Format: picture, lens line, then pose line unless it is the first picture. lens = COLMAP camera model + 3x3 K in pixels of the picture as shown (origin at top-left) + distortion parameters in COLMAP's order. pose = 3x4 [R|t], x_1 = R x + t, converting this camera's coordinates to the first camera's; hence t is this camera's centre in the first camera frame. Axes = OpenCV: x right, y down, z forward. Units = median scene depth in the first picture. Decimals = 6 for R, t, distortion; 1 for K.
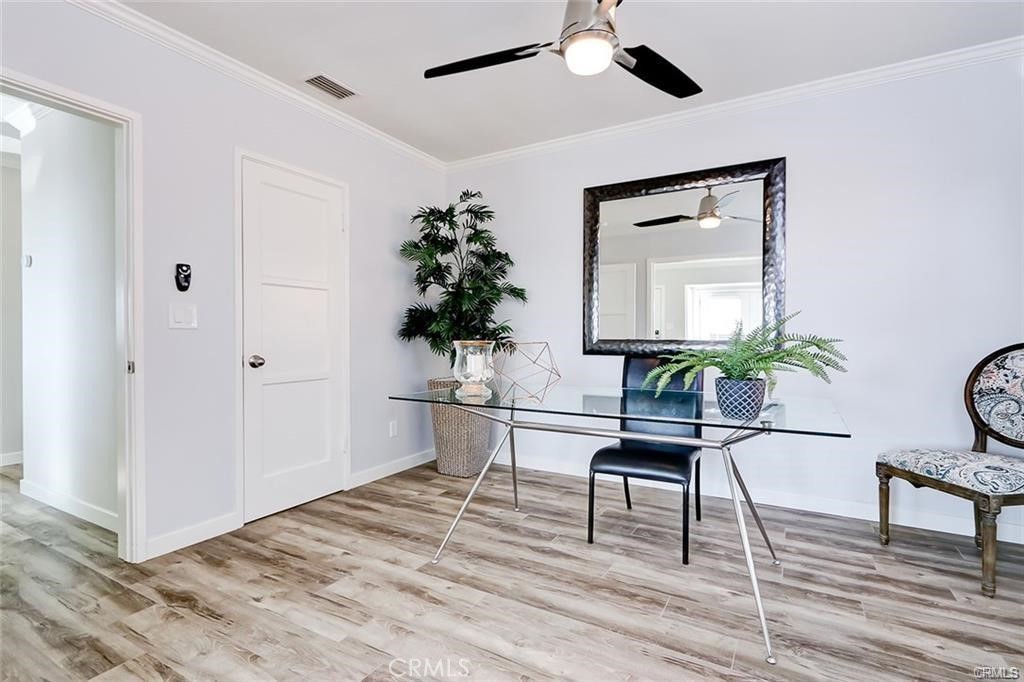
lens RADIAL K [[472.2, 0, 519.6], [0, 472.2, 341.8], [0, 0, 1]] dist [-0.005864, 0.000281]
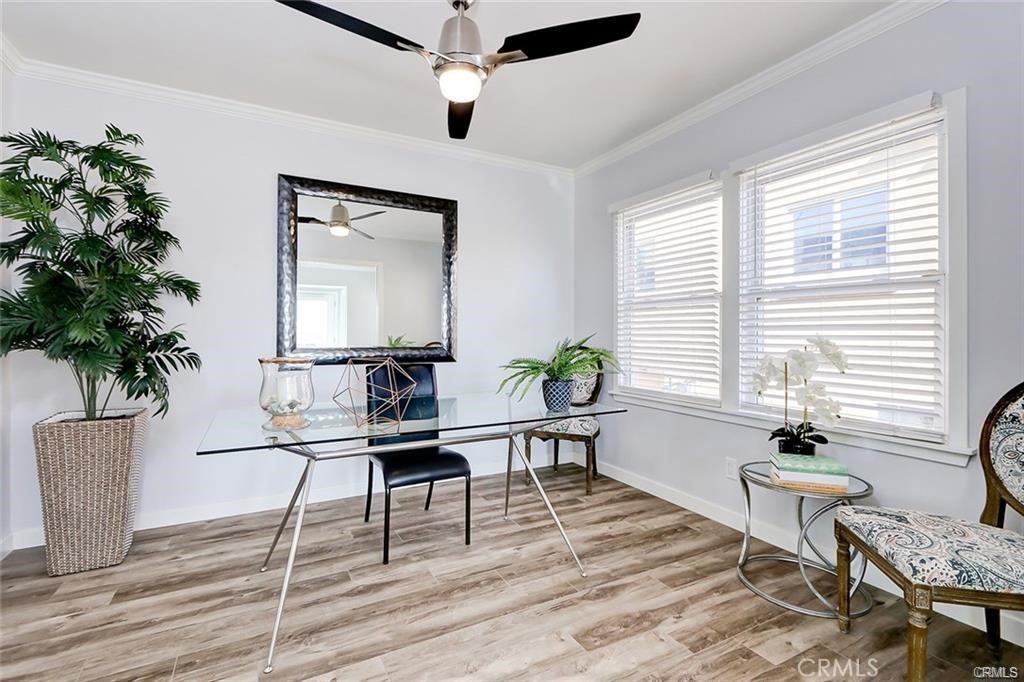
lens RADIAL K [[472.2, 0, 498.0], [0, 472.2, 330.5], [0, 0, 1]] dist [-0.005864, 0.000281]
pose [[0.538193, 0.008366, 0.842780, -0.552595], [0.008031, 0.999854, -0.015054, -0.031267], [-0.842783, 0.014870, 0.538048, 0.293415]]
